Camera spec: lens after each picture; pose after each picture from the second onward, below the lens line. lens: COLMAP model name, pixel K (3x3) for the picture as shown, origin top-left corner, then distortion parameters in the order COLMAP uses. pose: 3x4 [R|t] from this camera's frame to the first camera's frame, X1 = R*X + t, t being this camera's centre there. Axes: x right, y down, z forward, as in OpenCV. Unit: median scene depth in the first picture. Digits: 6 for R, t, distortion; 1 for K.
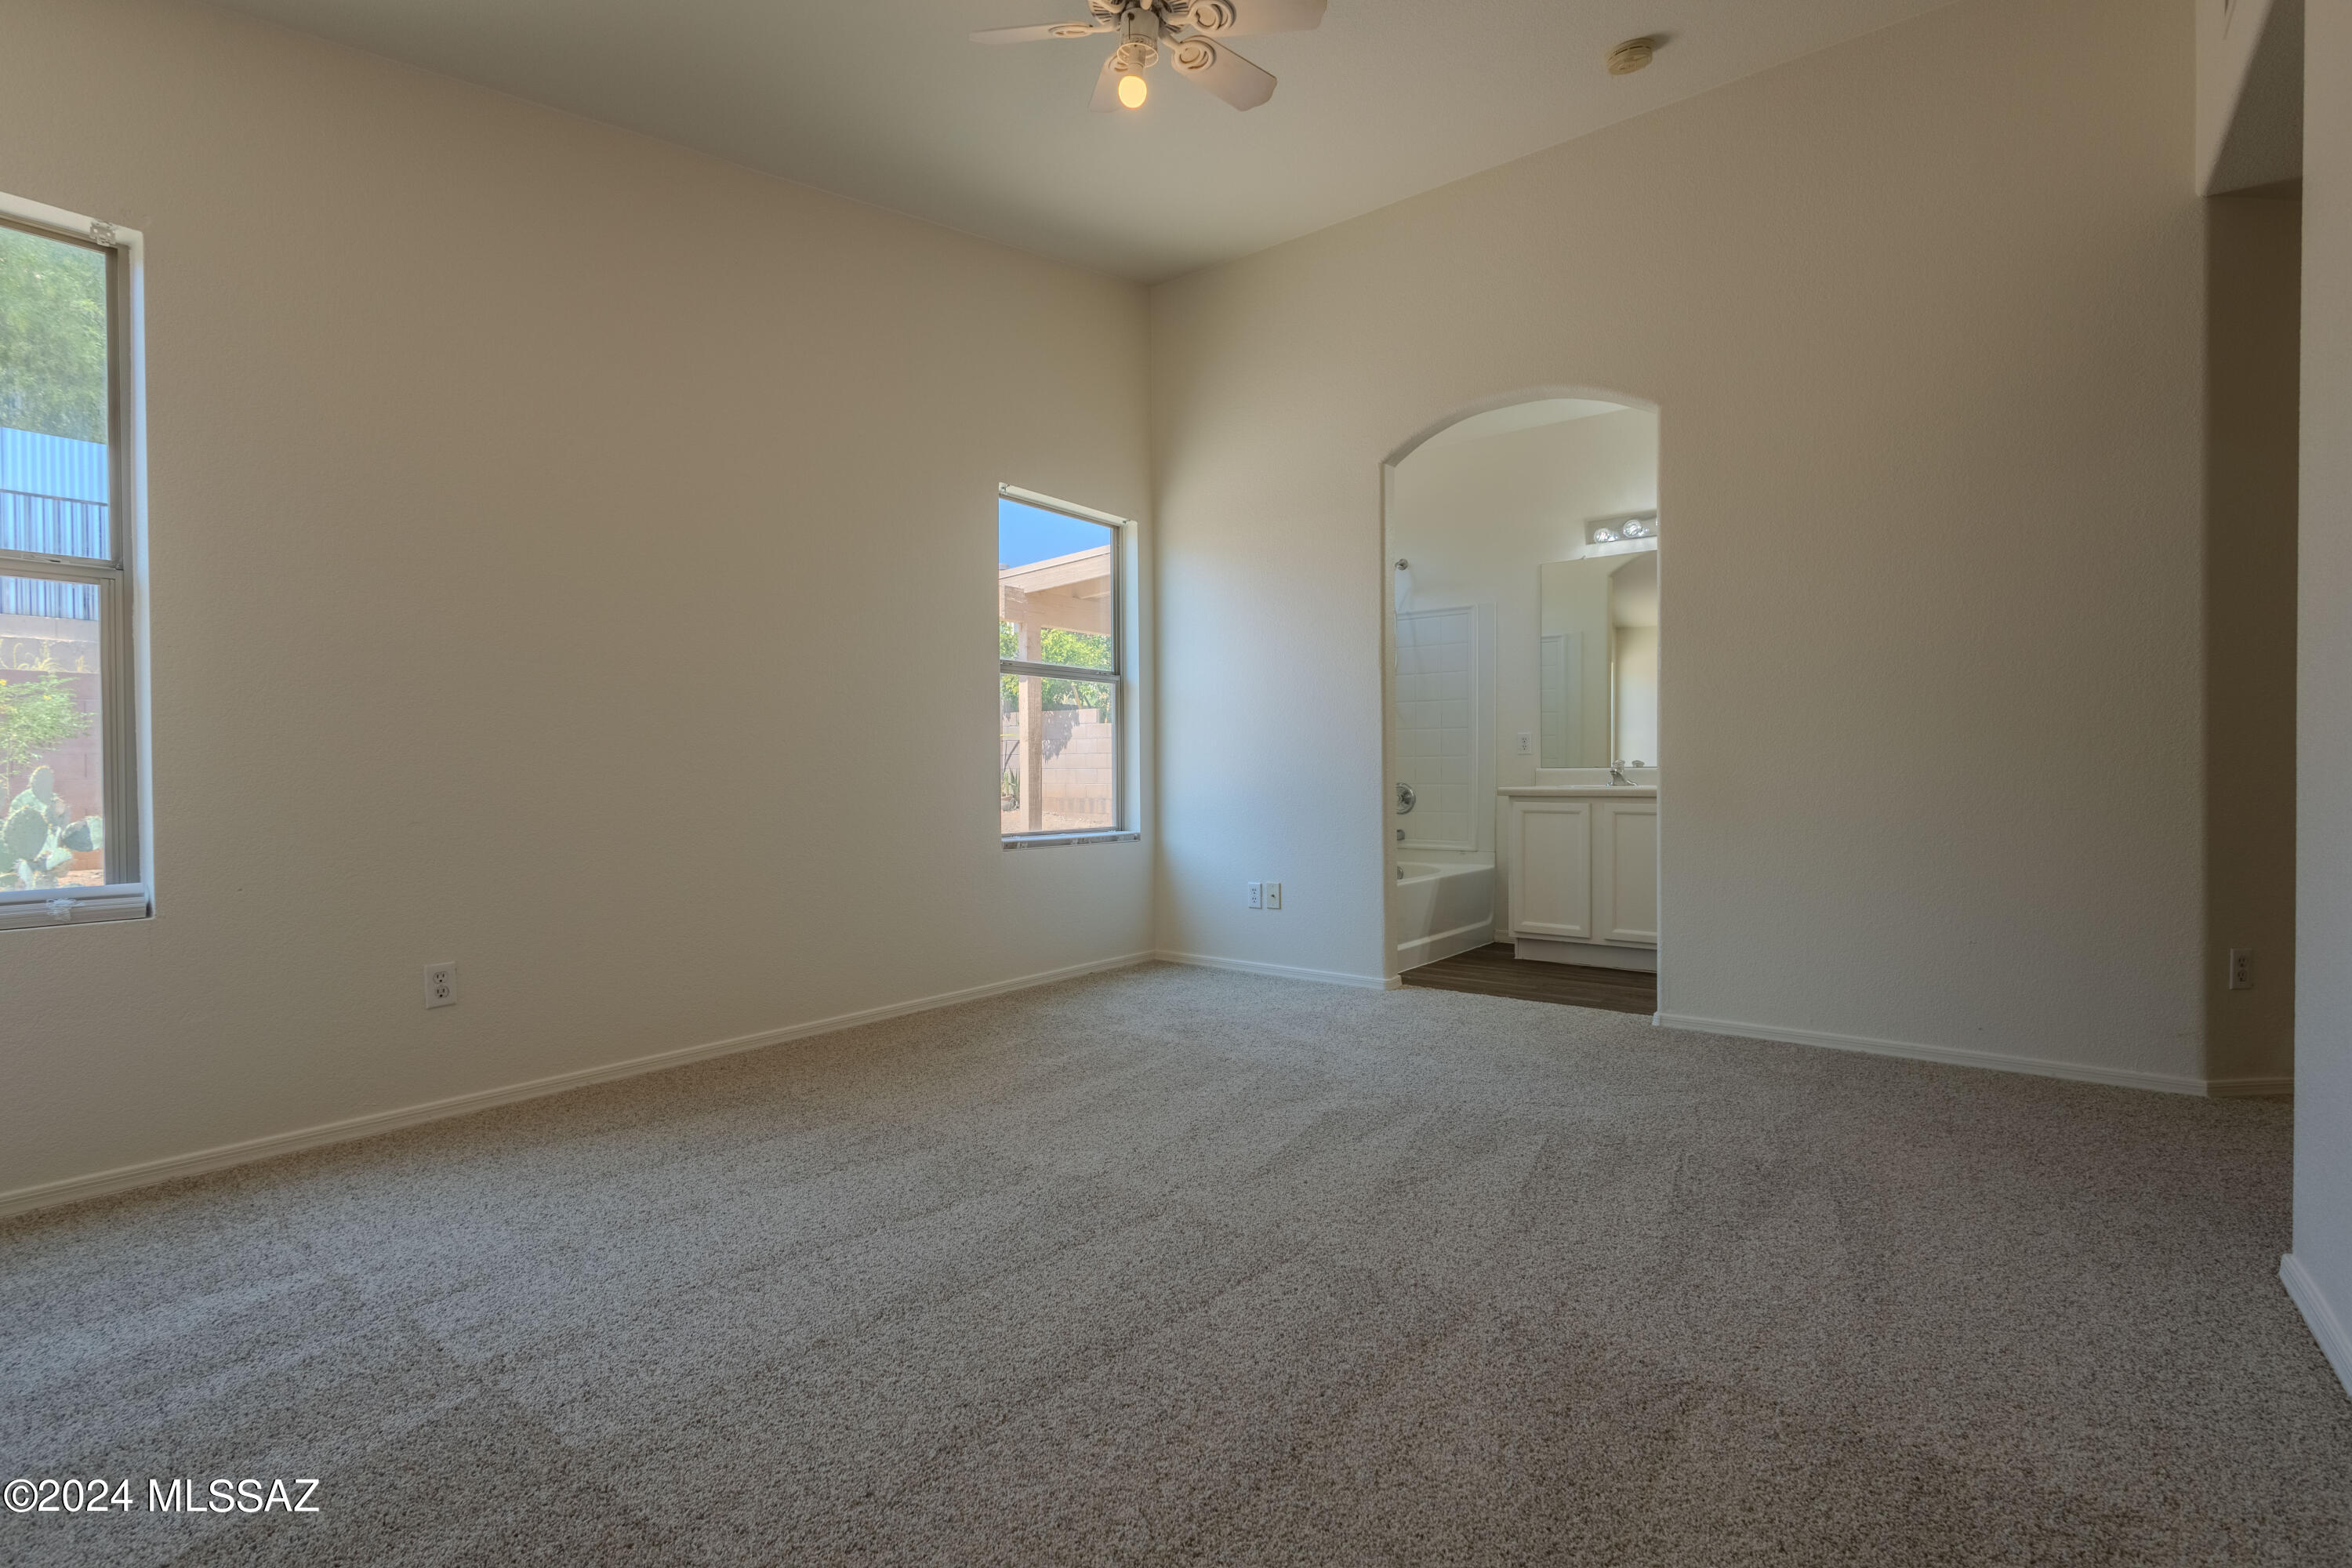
lens RADIAL K [[1081.5, 0, 1179.4], [0, 1081.5, 780.9], [0, 0, 1]] dist [0.013002, -0.006400]
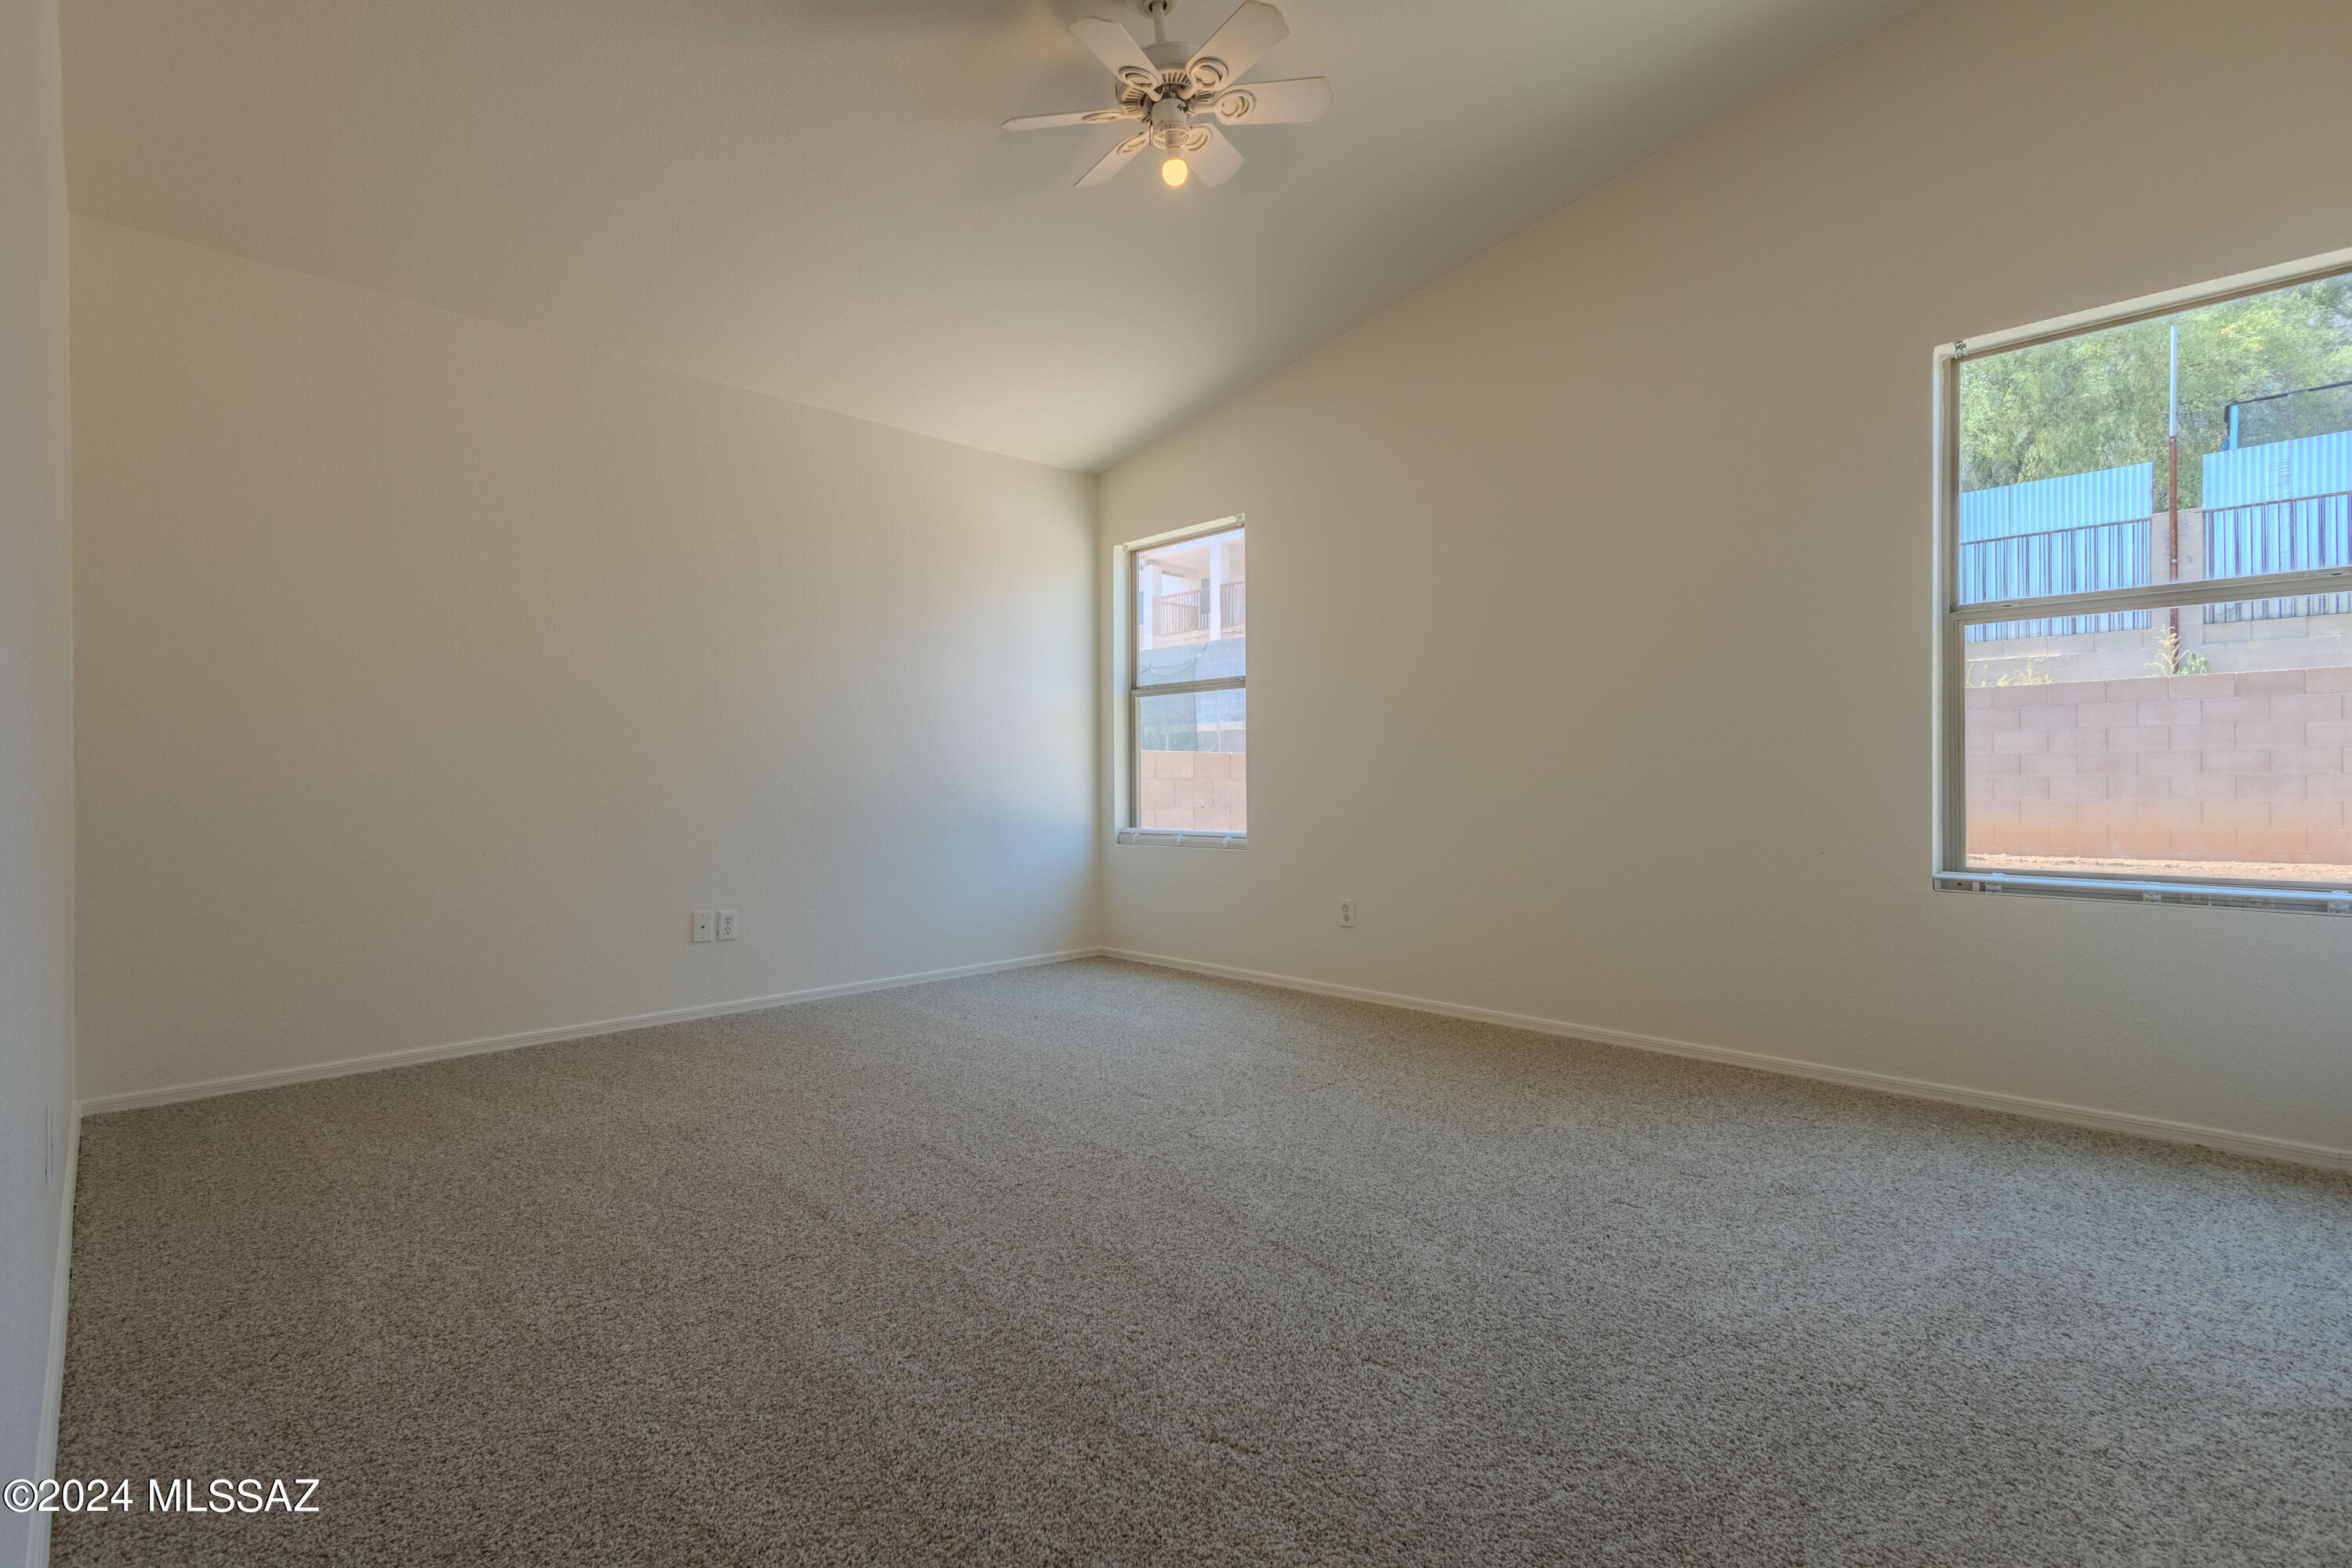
lens RADIAL K [[1081.5, 0, 1179.4], [0, 1081.5, 780.9], [0, 0, 1]] dist [0.013002, -0.006400]
pose [[-0.139496, 0.003946, -0.990215, 0.517620], [-0.002826, 0.999986, 0.004383, -0.005176], [0.990219, 0.003410, -0.139482, 0.562050]]
